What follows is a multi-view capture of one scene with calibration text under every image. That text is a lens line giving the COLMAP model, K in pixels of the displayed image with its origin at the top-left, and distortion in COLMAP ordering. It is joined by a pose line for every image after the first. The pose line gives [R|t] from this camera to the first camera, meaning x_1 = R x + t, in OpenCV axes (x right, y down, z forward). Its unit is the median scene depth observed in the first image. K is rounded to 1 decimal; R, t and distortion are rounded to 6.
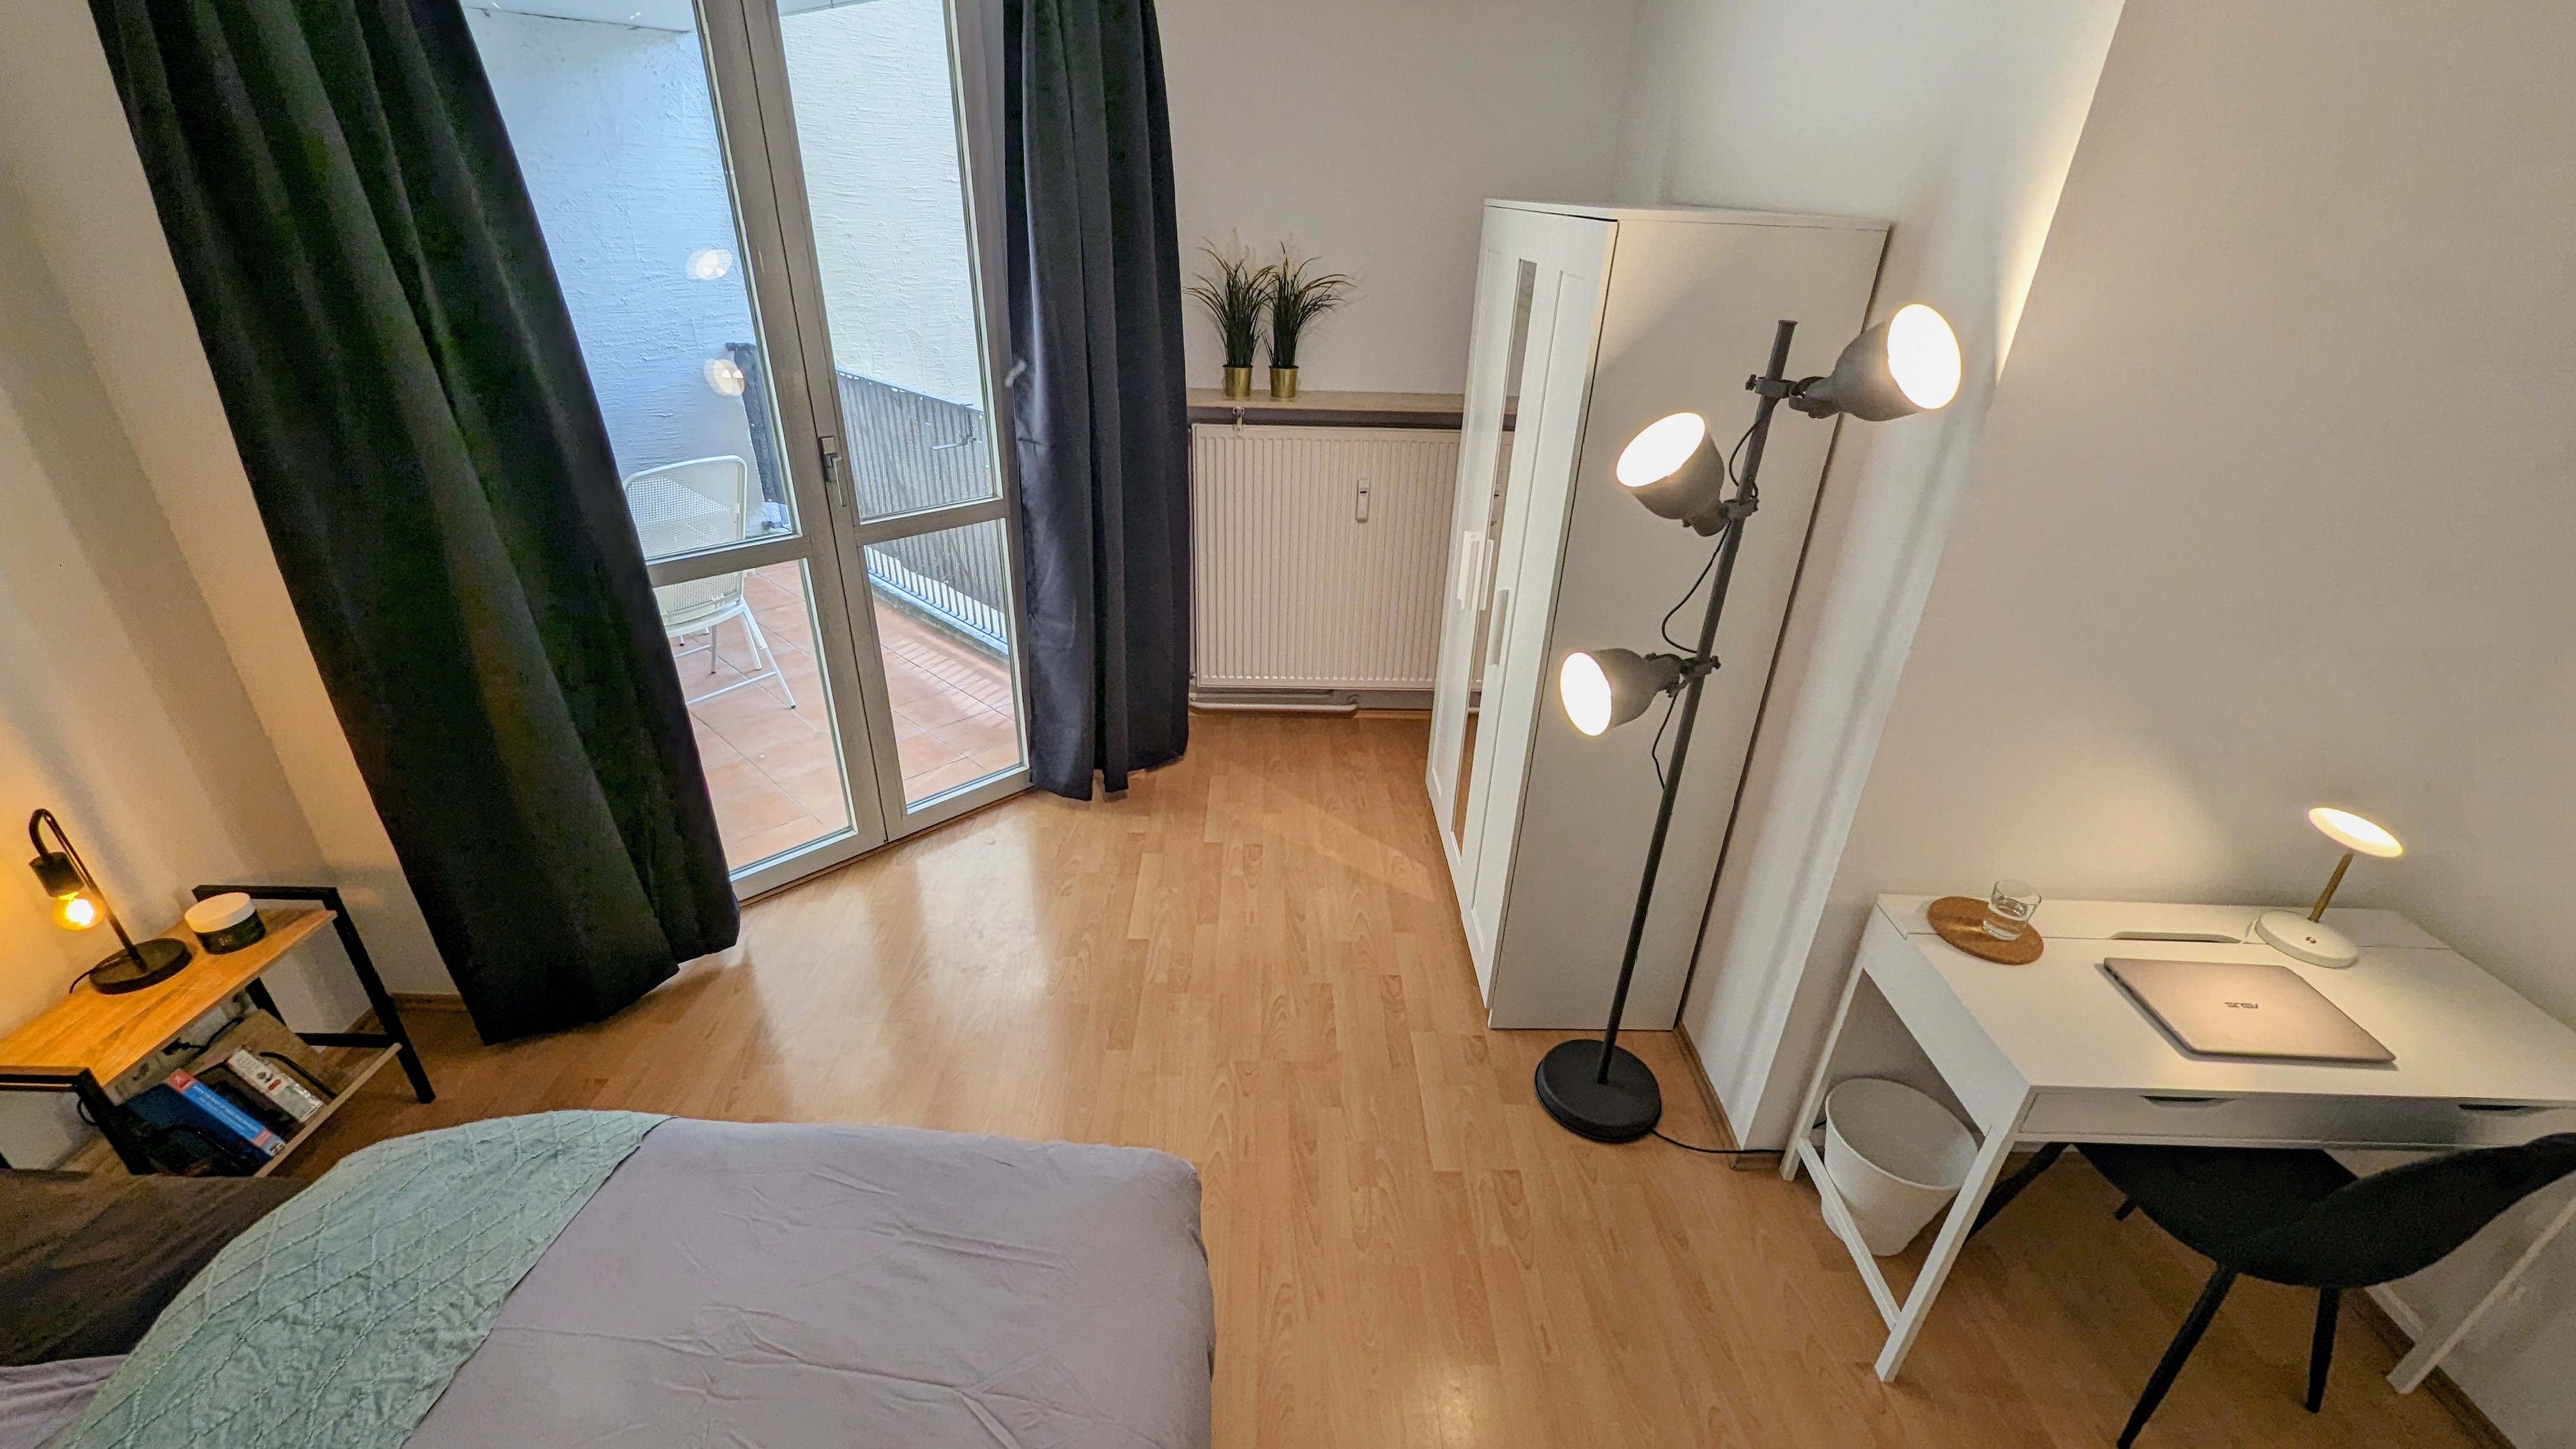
lens RADIAL K [[1045.9, 0, 1367.7], [0, 1045.9, 755.5], [0, 0, 1]] dist [0.002676, -0.001739]
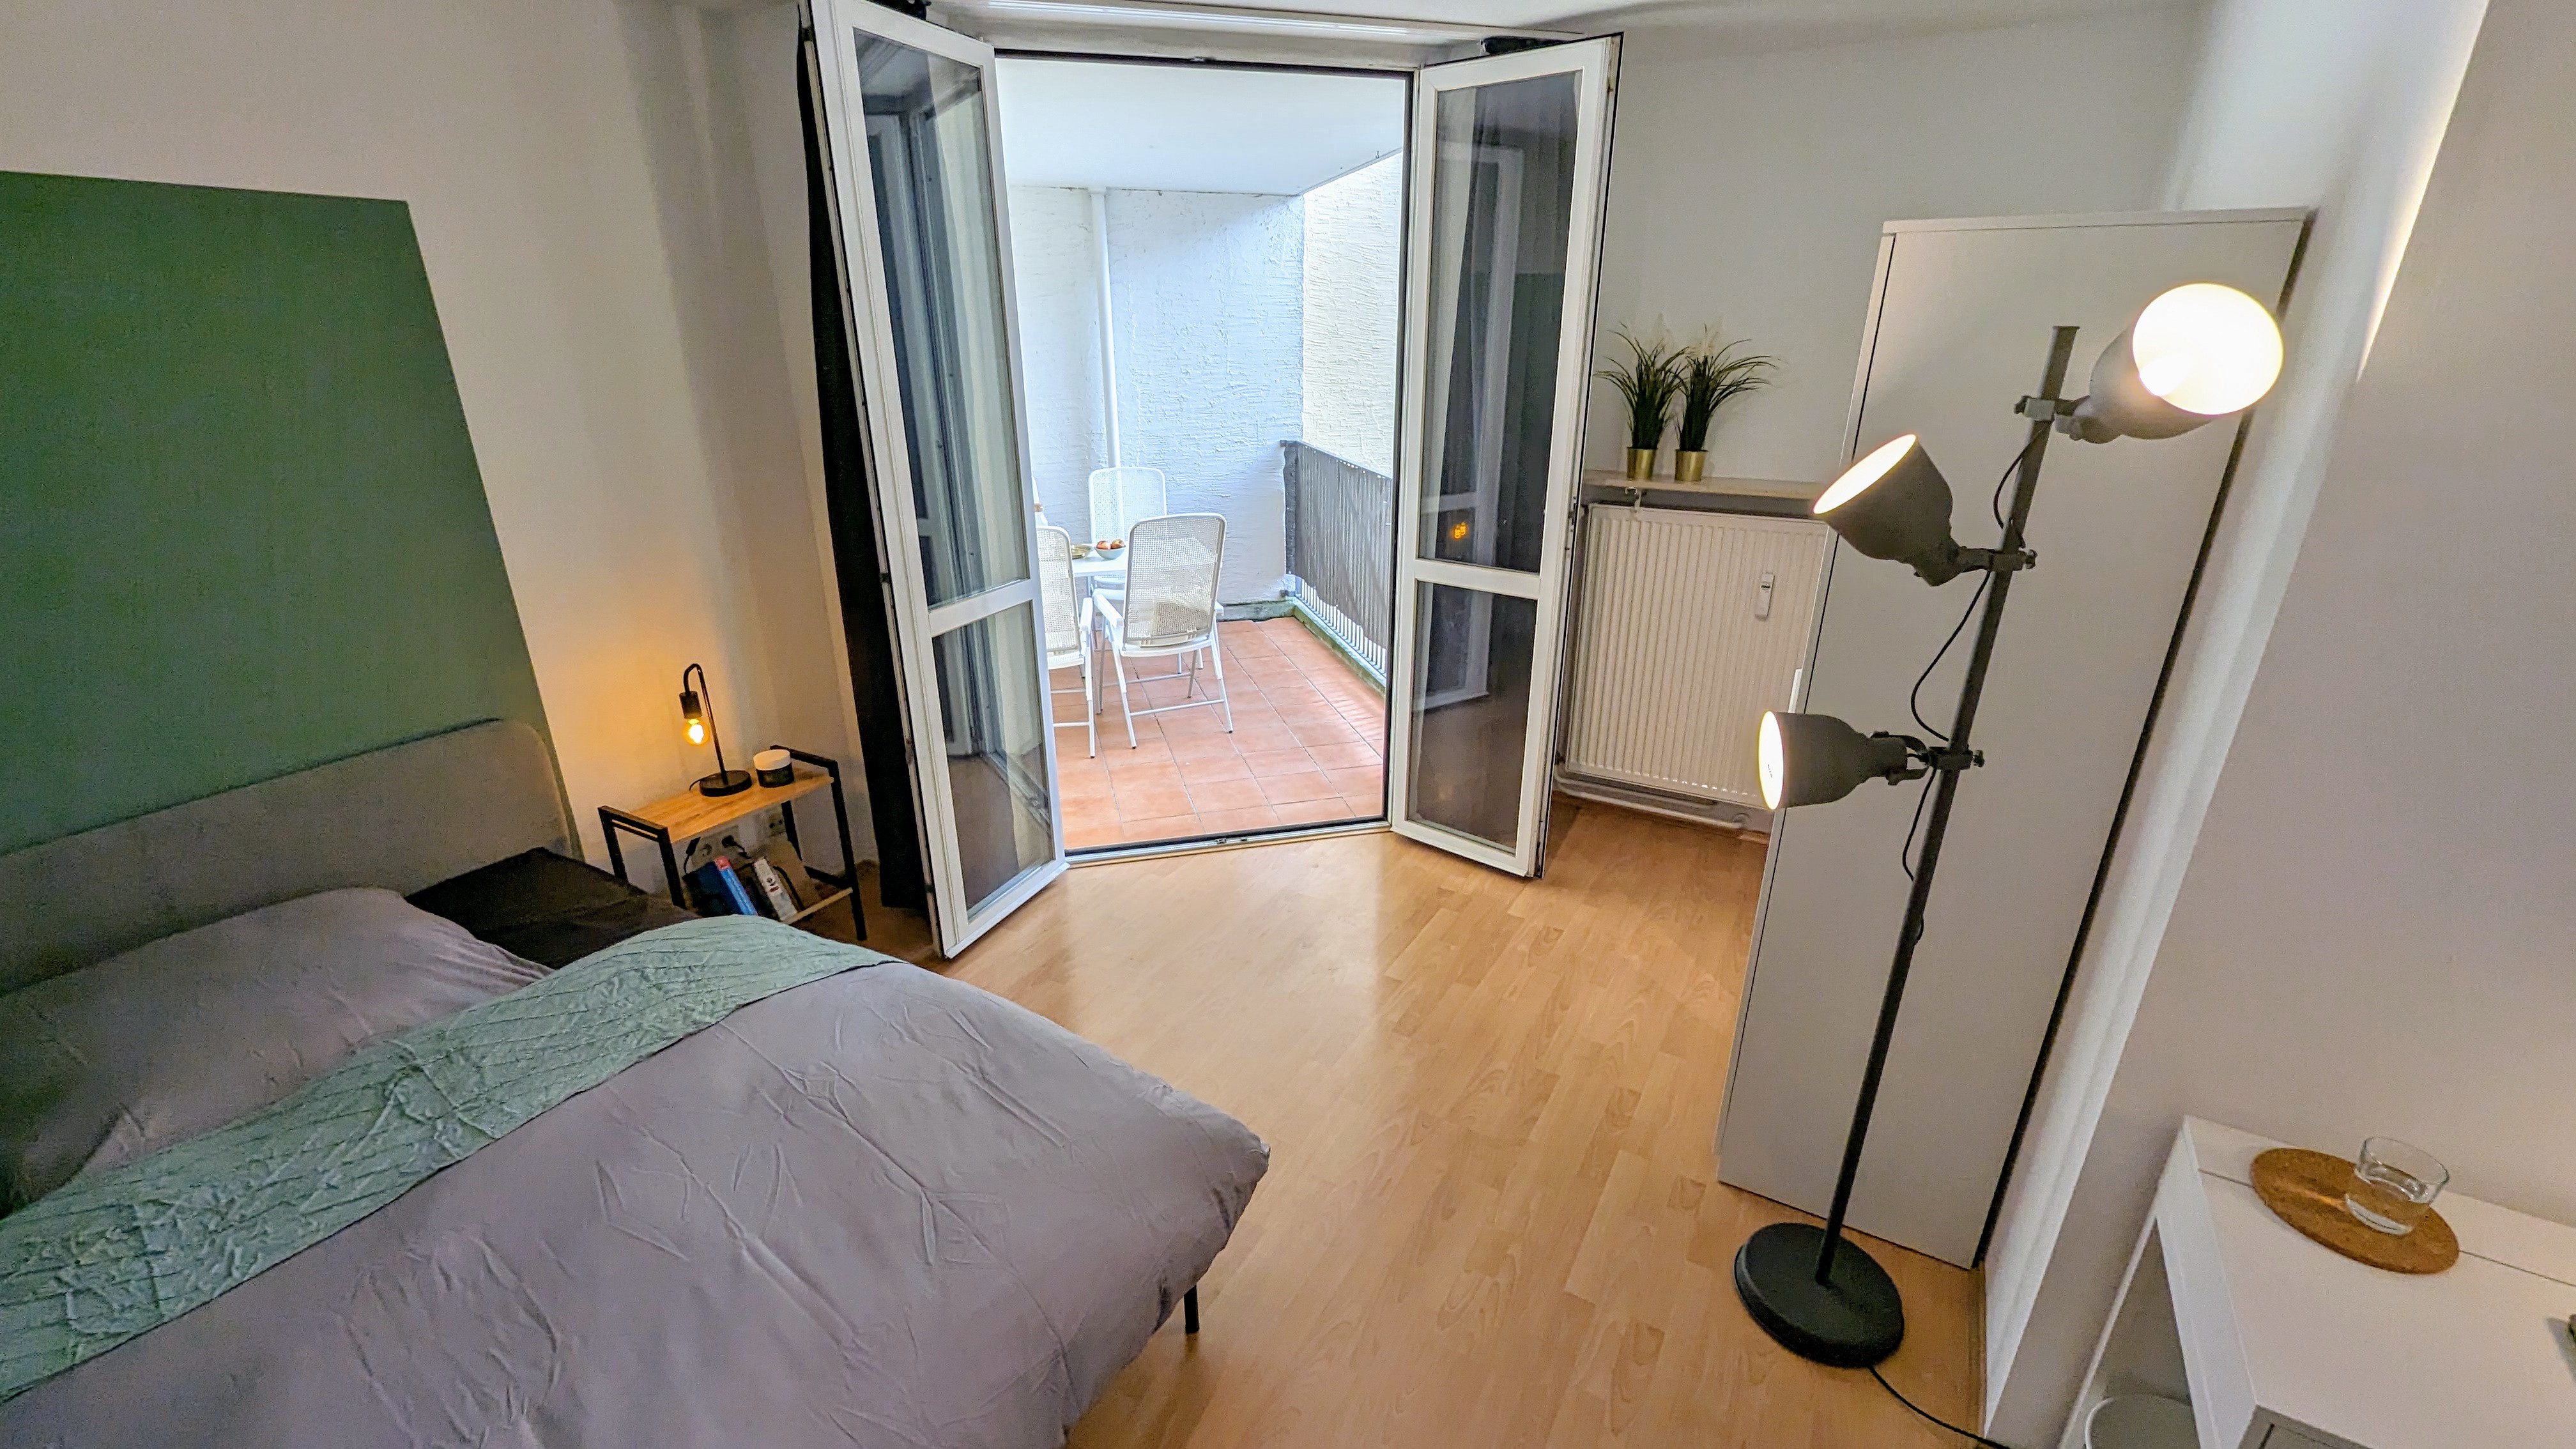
lens RADIAL K [[1045.9, 0, 1258.2], [0, 1045.9, 722.4], [0, 0, 1]] dist [0.002676, -0.001739]
pose [[0.855205, 0.158599, -0.493427, 0.170540], [-0.217029, 0.974127, -0.063046, 0.036258], [0.470662, 0.161005, 0.867499, 0.031419]]
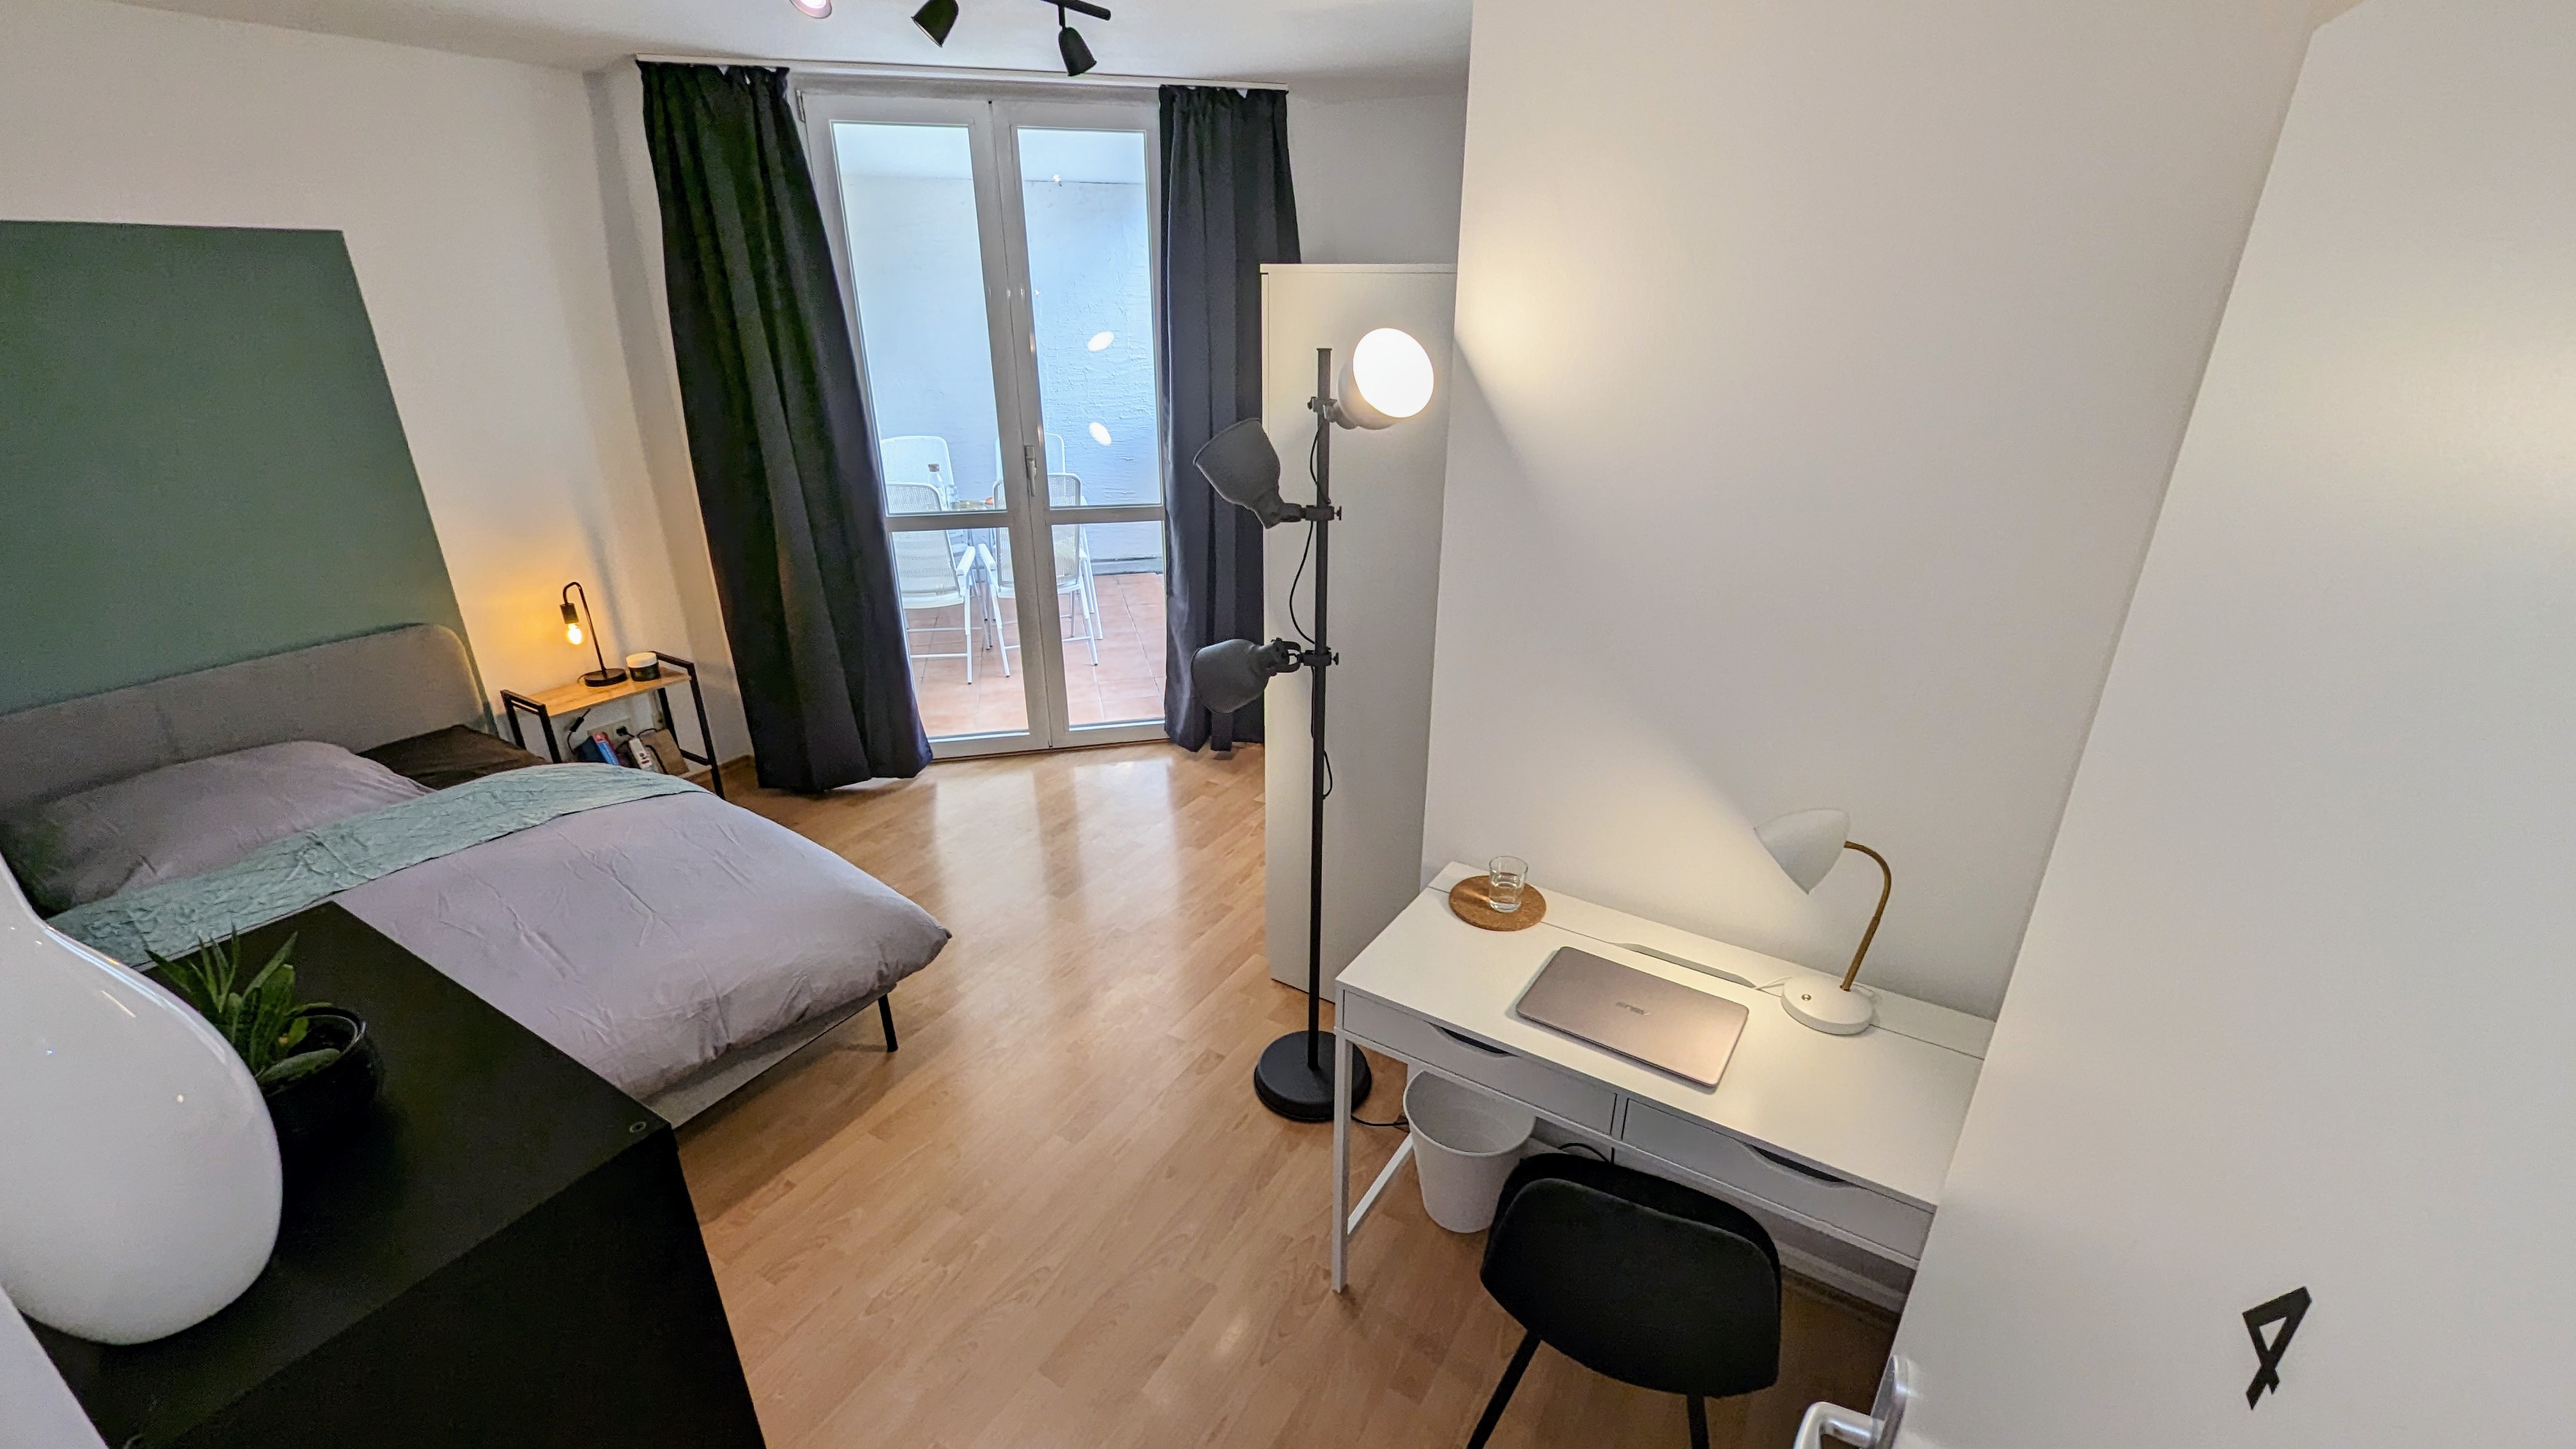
lens RADIAL K [[1045.9, 0, 1287.4], [0, 1045.9, 718.3], [0, 0, 1]] dist [0.002676, -0.001739]
pose [[0.836941, 0.201095, -0.509010, 0.690114], [-0.250294, 0.967729, -0.029227, 0.013567], [0.486706, 0.151863, 0.860264, -0.033125]]
